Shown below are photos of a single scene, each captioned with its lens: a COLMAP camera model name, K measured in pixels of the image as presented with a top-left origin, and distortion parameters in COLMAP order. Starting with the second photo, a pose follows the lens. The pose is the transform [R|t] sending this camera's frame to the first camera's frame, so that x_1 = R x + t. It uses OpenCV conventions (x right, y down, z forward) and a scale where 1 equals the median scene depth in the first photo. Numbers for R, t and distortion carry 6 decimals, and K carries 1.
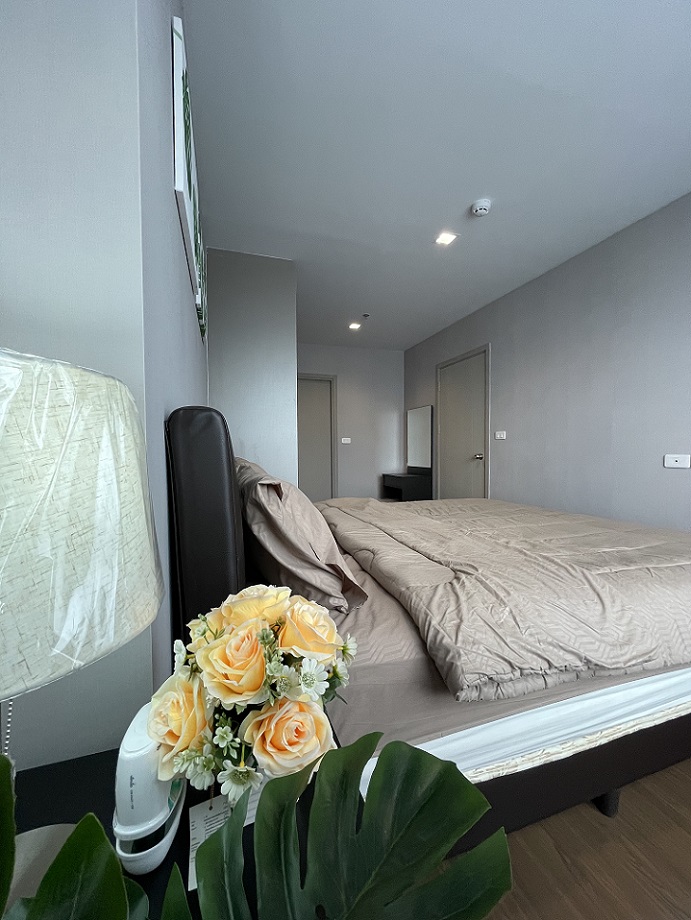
lens RADIAL K [[369.8, 0, 345.5], [0, 369.8, 460.0], [0, 0, 1]] dist [0.000124, 0.000039]
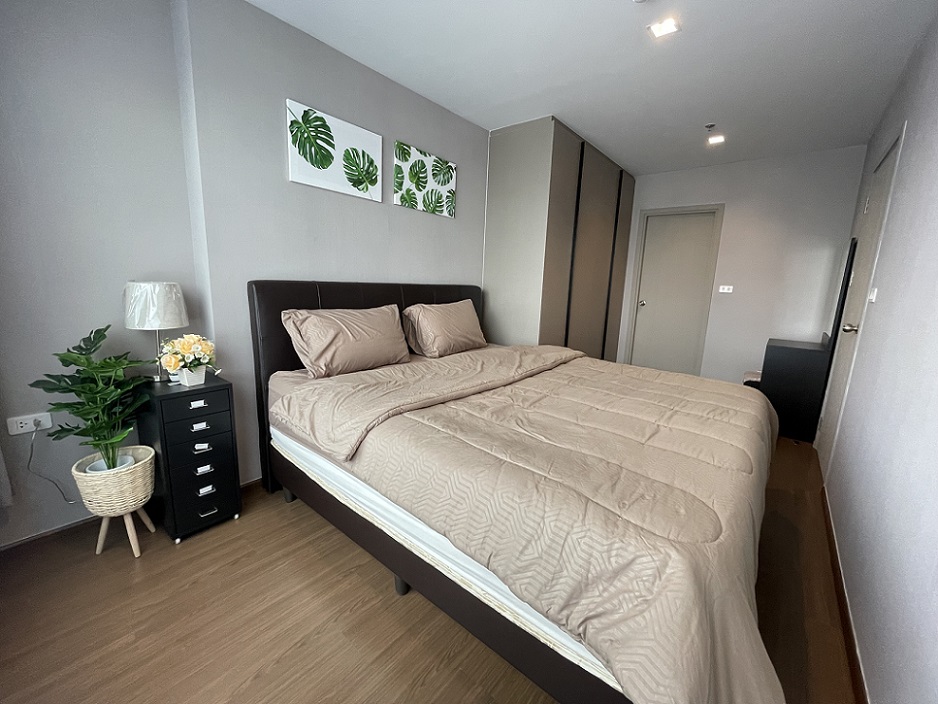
lens RADIAL K [[377.1, 0, 469.0], [0, 377.1, 352.0], [0, 0, 1]] dist [0.000124, 0.000039]
pose [[0.524412, 0.177558, -0.832746, 1.982825], [-0.061293, 0.983350, 0.171071, -0.141458], [0.849256, -0.038671, 0.526564, 0.587972]]
